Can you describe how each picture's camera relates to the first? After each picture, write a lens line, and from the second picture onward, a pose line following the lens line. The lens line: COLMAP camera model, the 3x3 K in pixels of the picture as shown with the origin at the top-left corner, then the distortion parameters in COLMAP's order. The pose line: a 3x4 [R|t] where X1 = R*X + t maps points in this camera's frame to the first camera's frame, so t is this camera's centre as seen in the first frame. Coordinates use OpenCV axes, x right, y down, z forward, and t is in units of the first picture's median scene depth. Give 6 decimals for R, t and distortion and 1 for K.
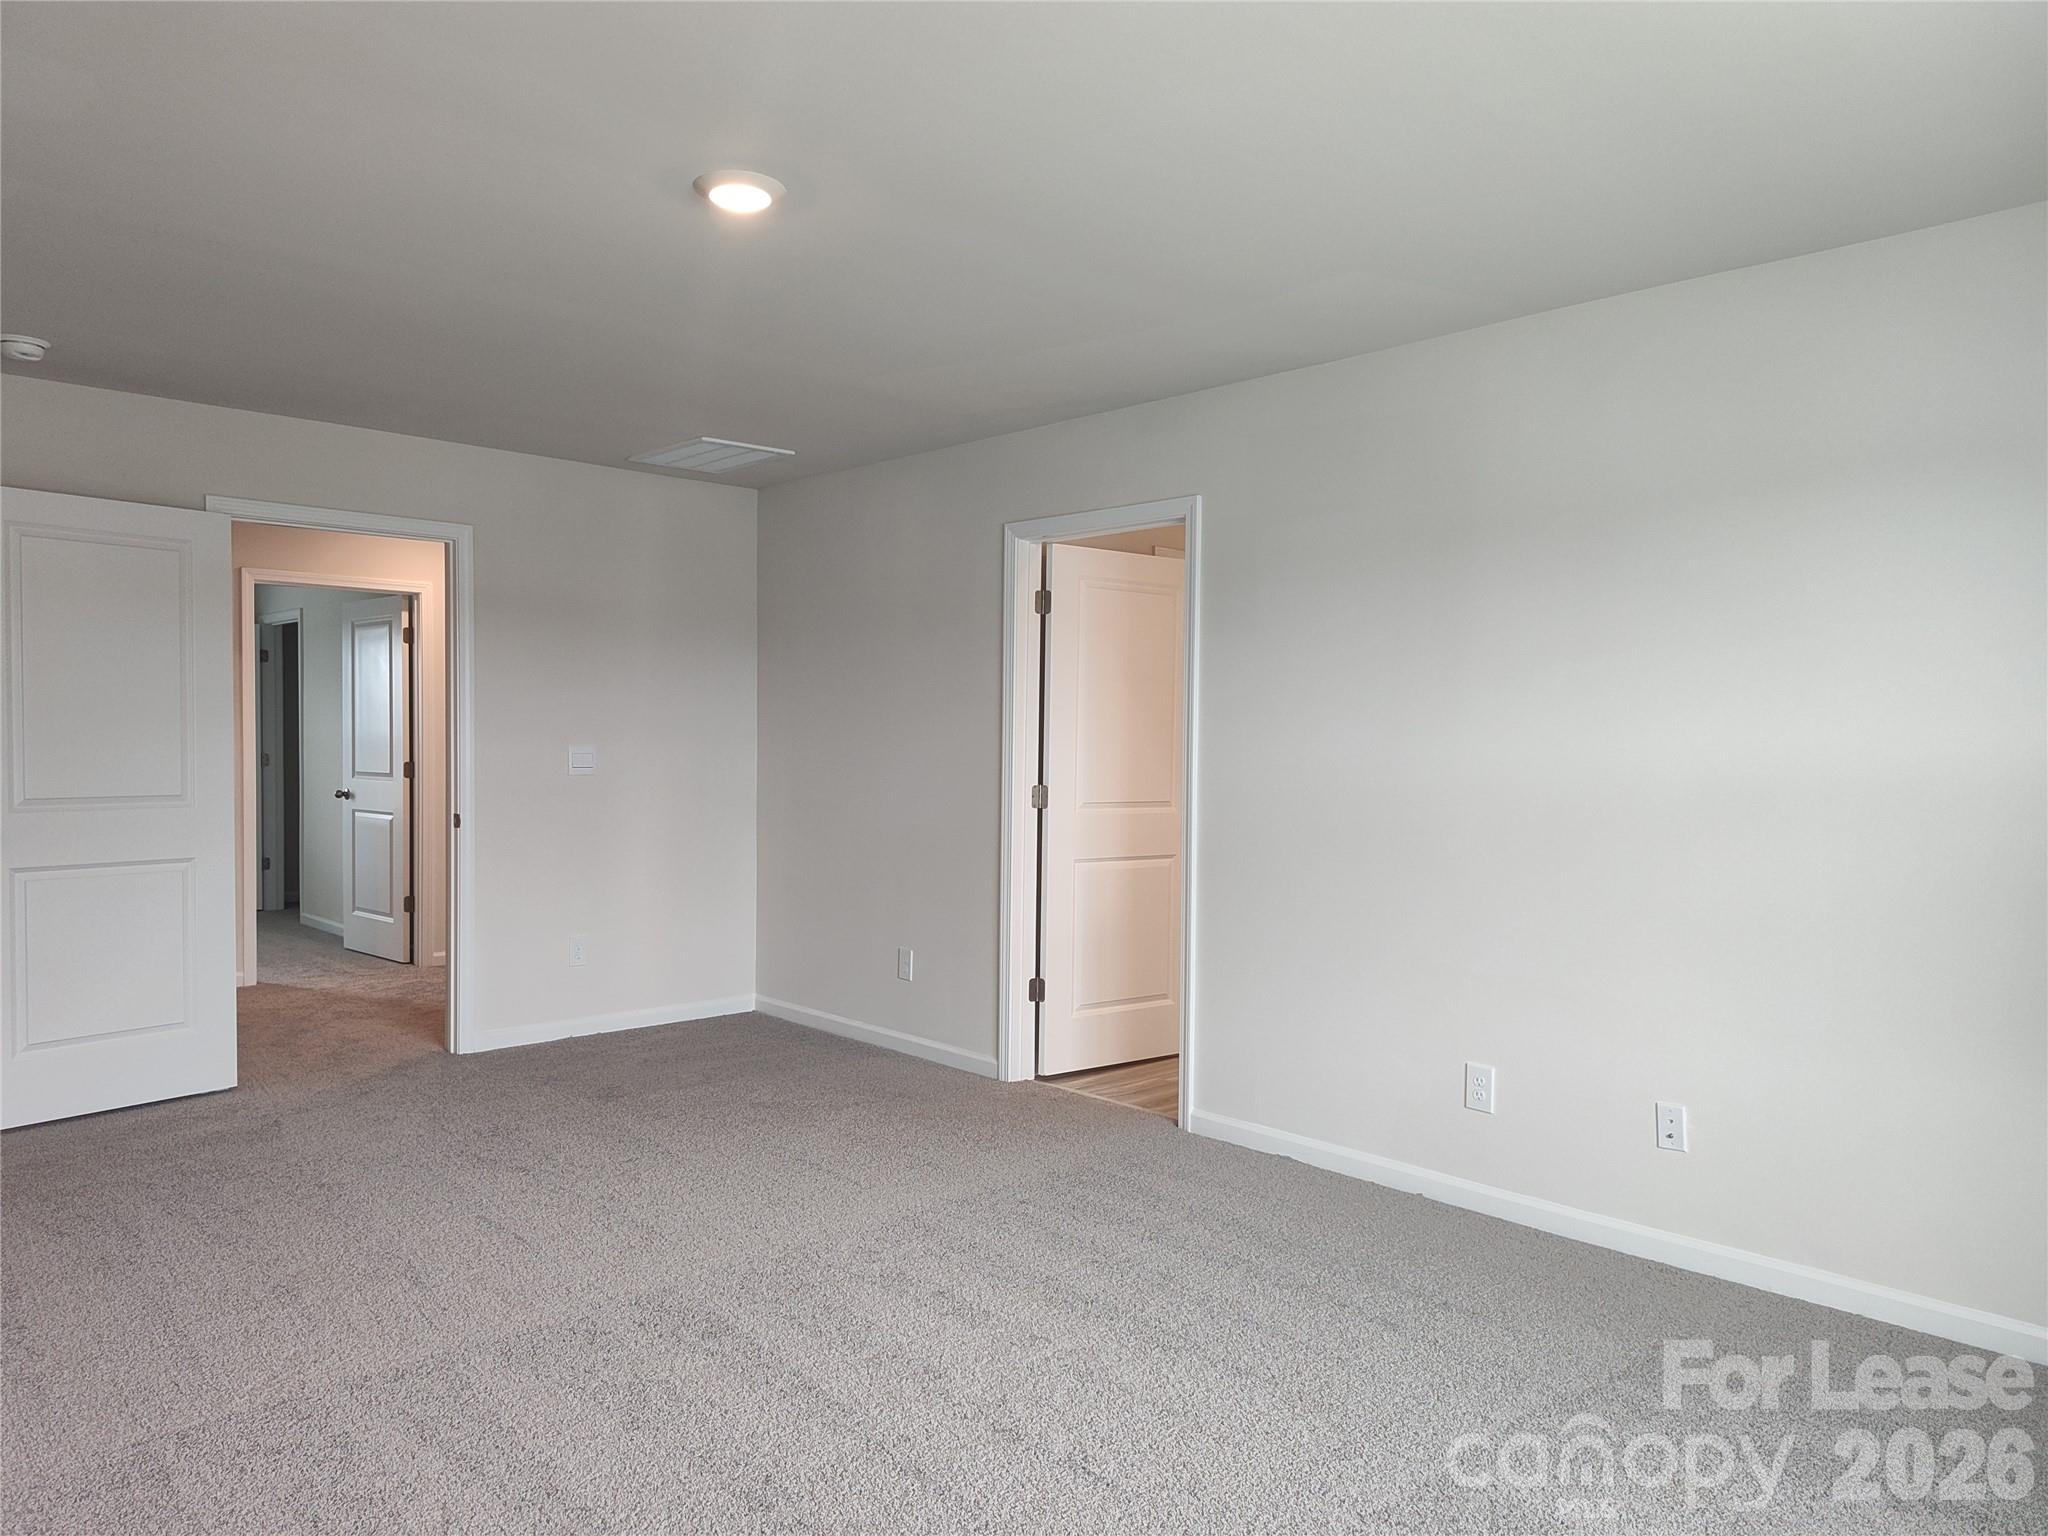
lens RADIAL K [[1396.0, 0, 1020.0], [0, 1396.0, 774.7], [0, 0, 1]] dist [0.050565, -0.056640]
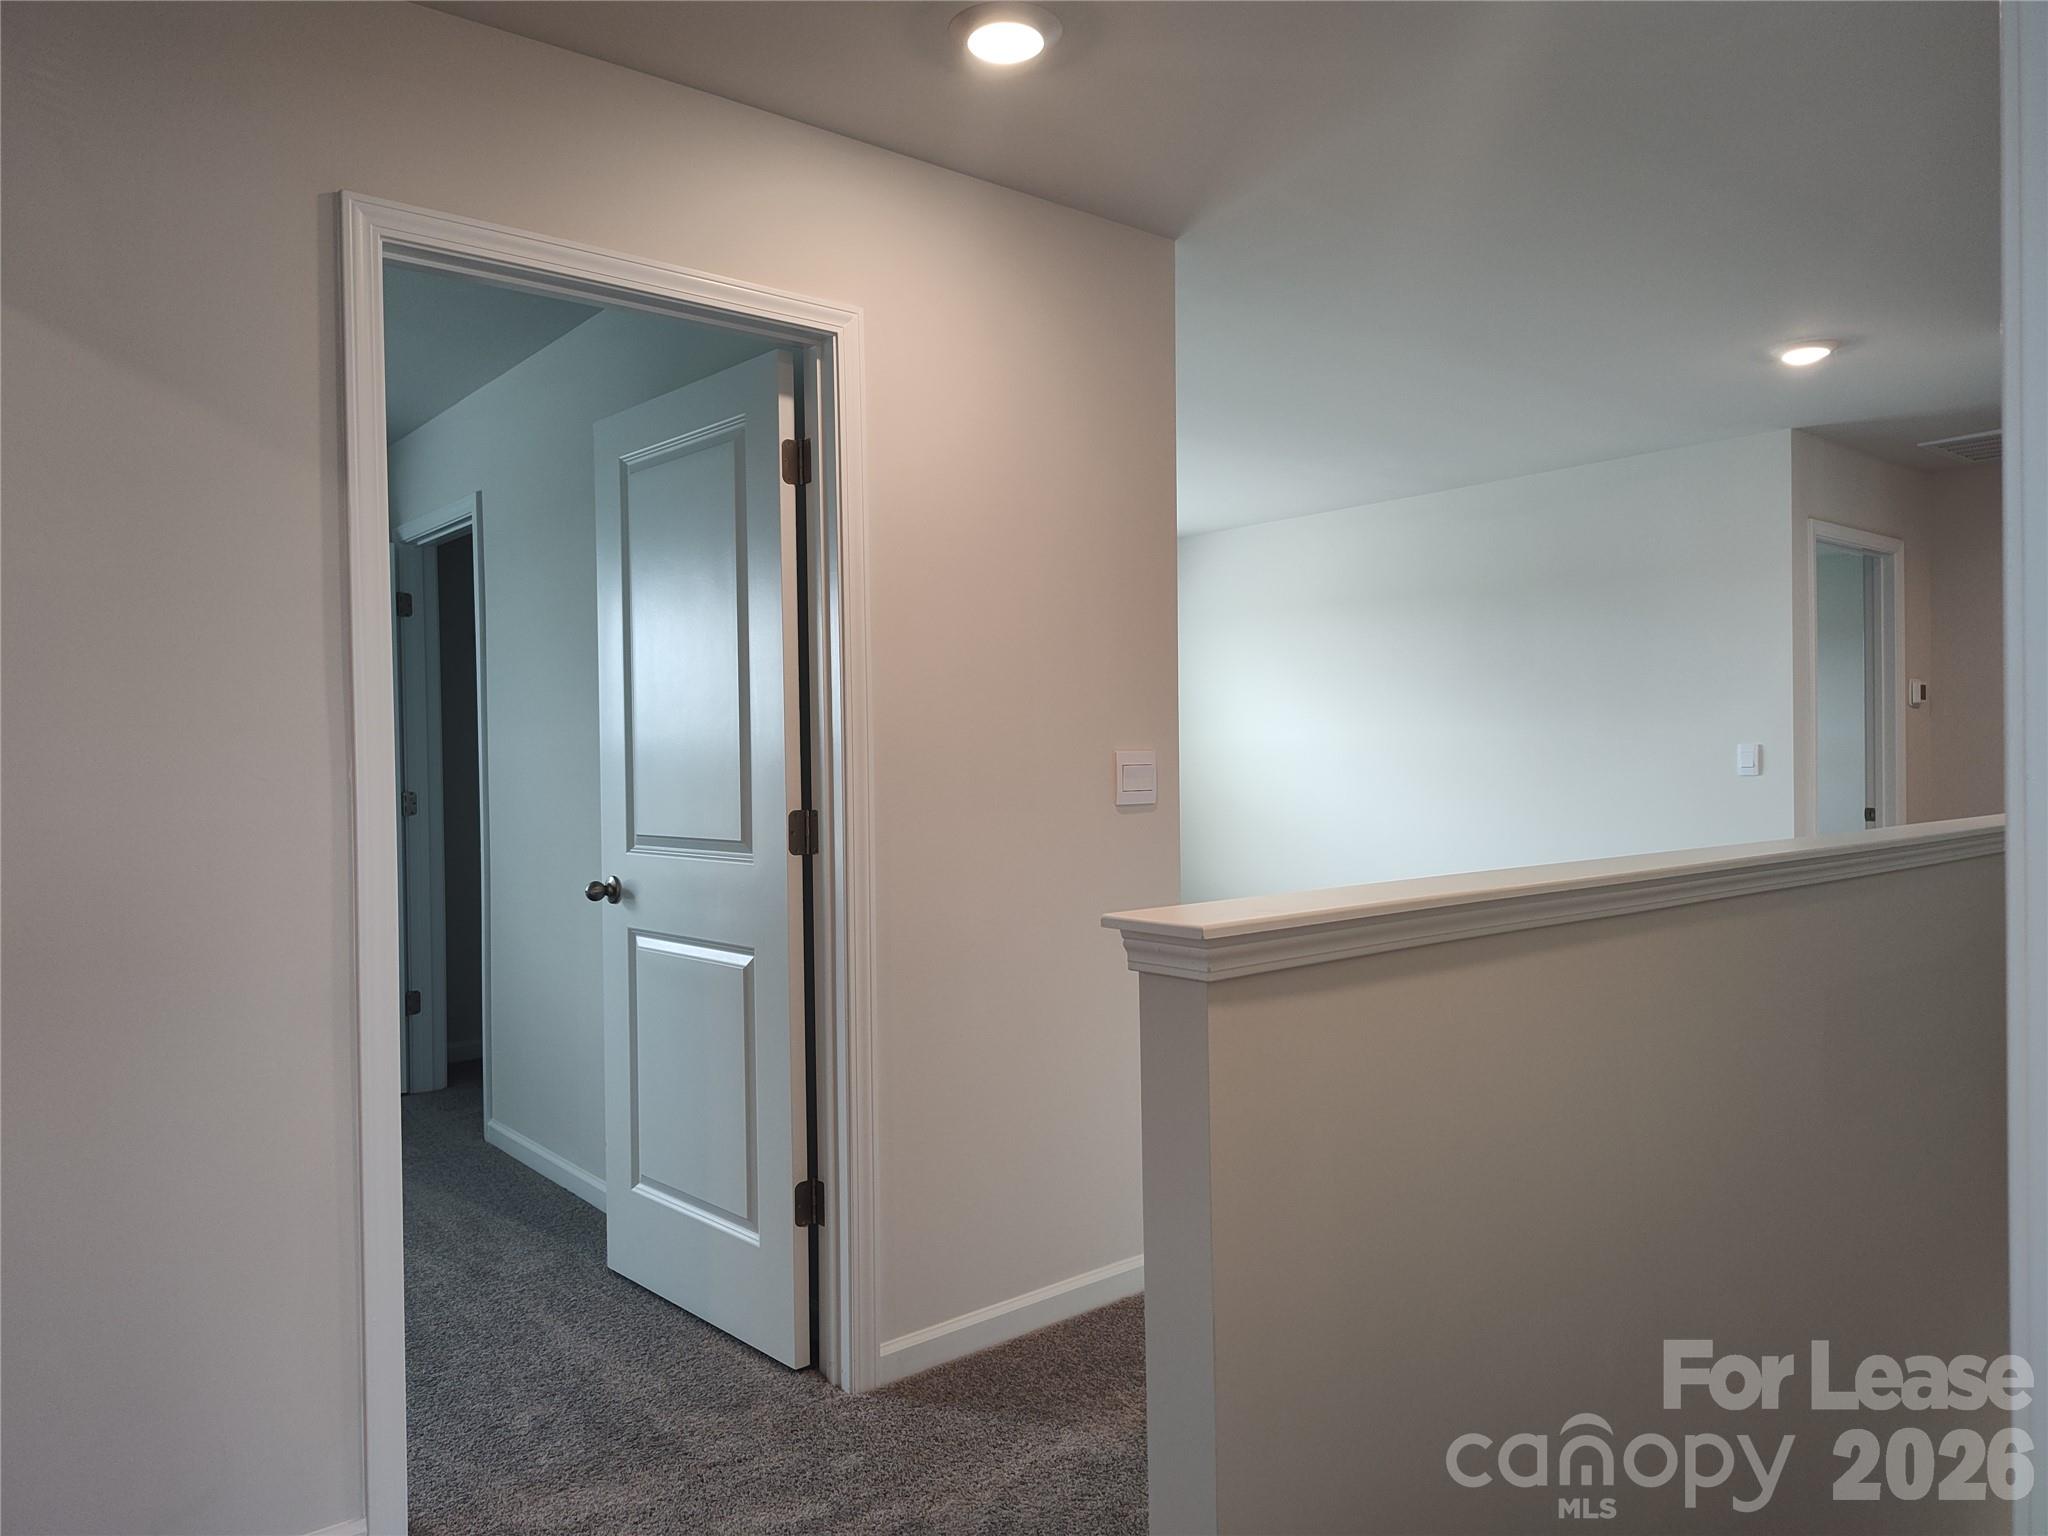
lens RADIAL K [[1396.0, 0, 1020.0], [0, 1396.0, 774.7], [0, 0, 1]] dist [0.050565, -0.056640]
pose [[0.997041, -0.021500, -0.073803, -0.332116], [0.020595, 0.999703, -0.012993, -0.011806], [0.074061, 0.011435, 0.997188, 0.608431]]
